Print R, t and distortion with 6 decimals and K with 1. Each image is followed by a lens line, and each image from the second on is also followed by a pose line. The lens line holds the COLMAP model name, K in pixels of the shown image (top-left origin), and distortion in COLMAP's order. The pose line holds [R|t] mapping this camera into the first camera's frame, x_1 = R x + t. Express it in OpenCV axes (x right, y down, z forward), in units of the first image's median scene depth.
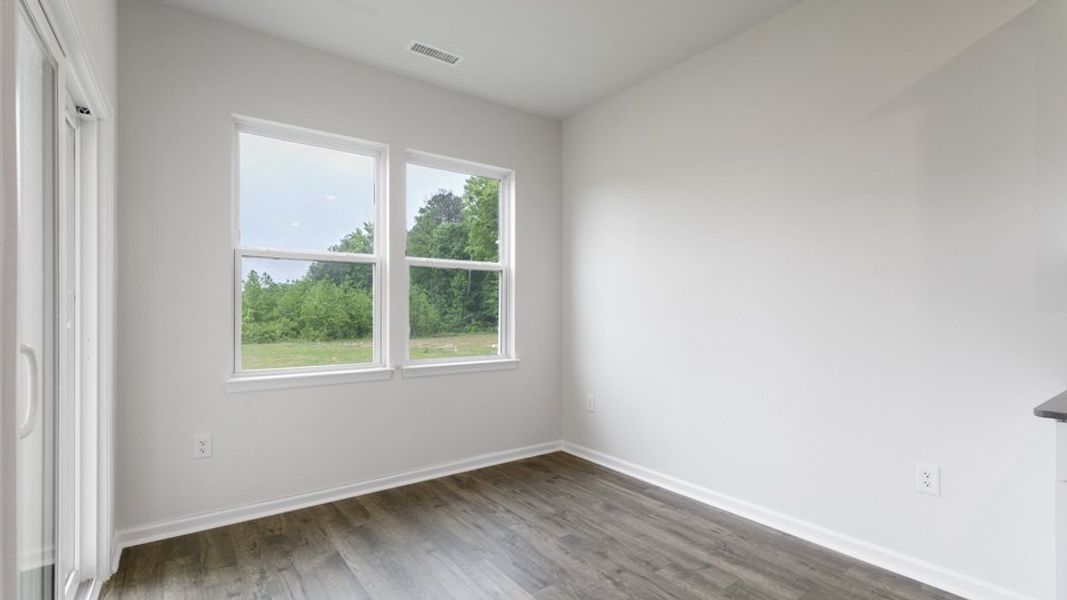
lens RADIAL K [[489.1, 0, 534.2], [0, 489.1, 314.5], [0, 0, 1]] dist [-0.000205, -0.000046]
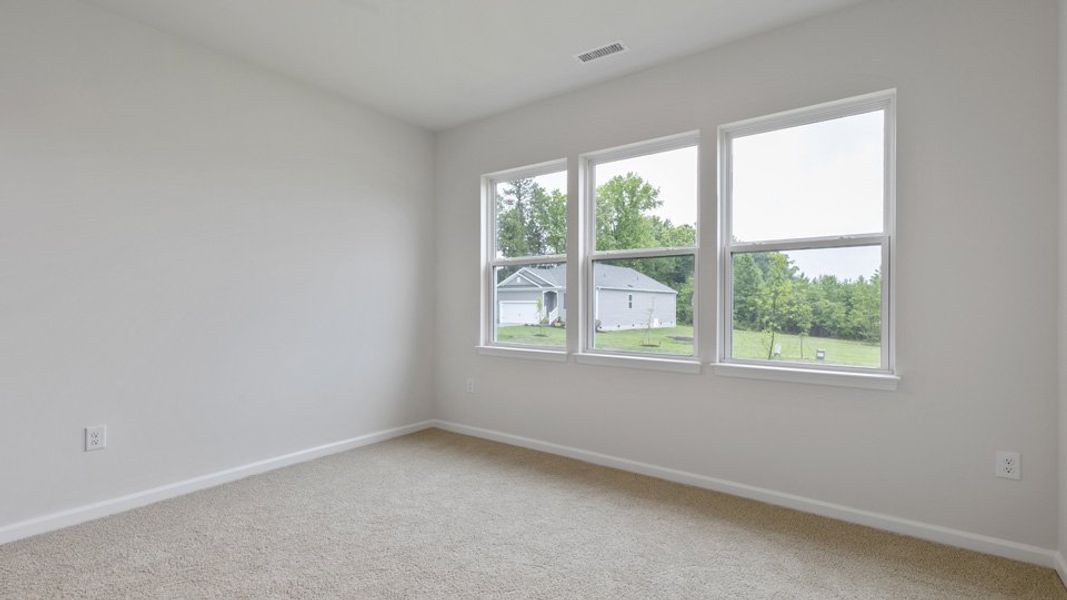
lens RADIAL K [[477.9, 0, 533.5], [0, 477.9, 300.0], [0, 0, 1]] dist [-0.002729, -0.000308]
pose [[0.304860, -0.004636, -0.952386, 0.517970], [-0.007716, 0.999943, -0.007337, -0.003947], [0.952366, 0.009585, 0.304807, 0.418067]]
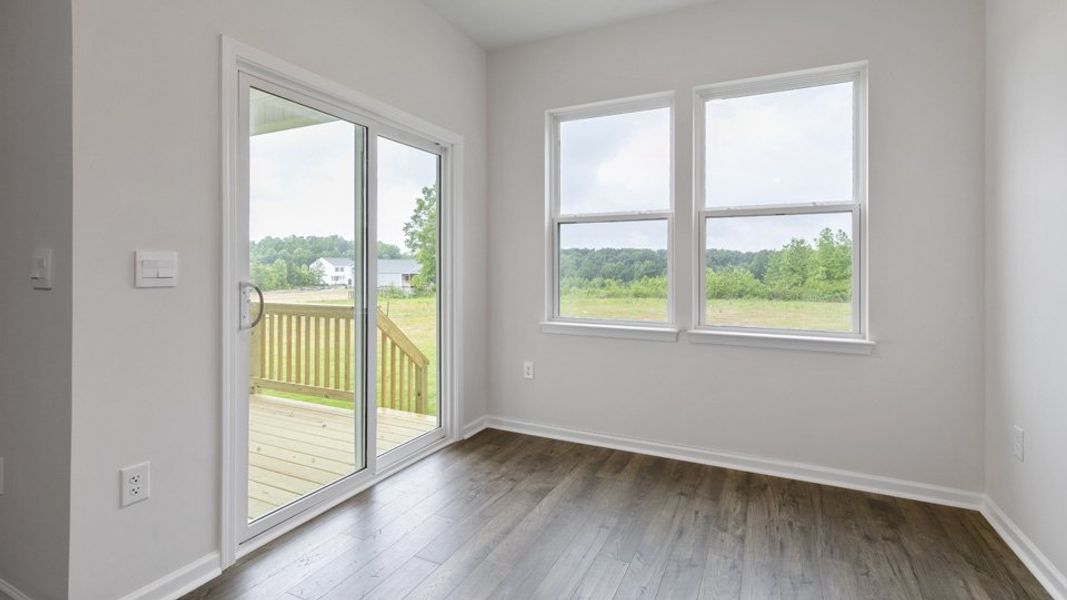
lens RADIAL K [[485.0, 0, 533.8], [0, 485.0, 267.1], [0, 0, 1]] dist [0.002509, -0.000413]
pose [[0.465718, 0.001722, -0.884931, 0.413062], [-0.011415, 0.999927, -0.004061, -0.003342], [0.884860, 0.011993, 0.465704, 0.340161]]
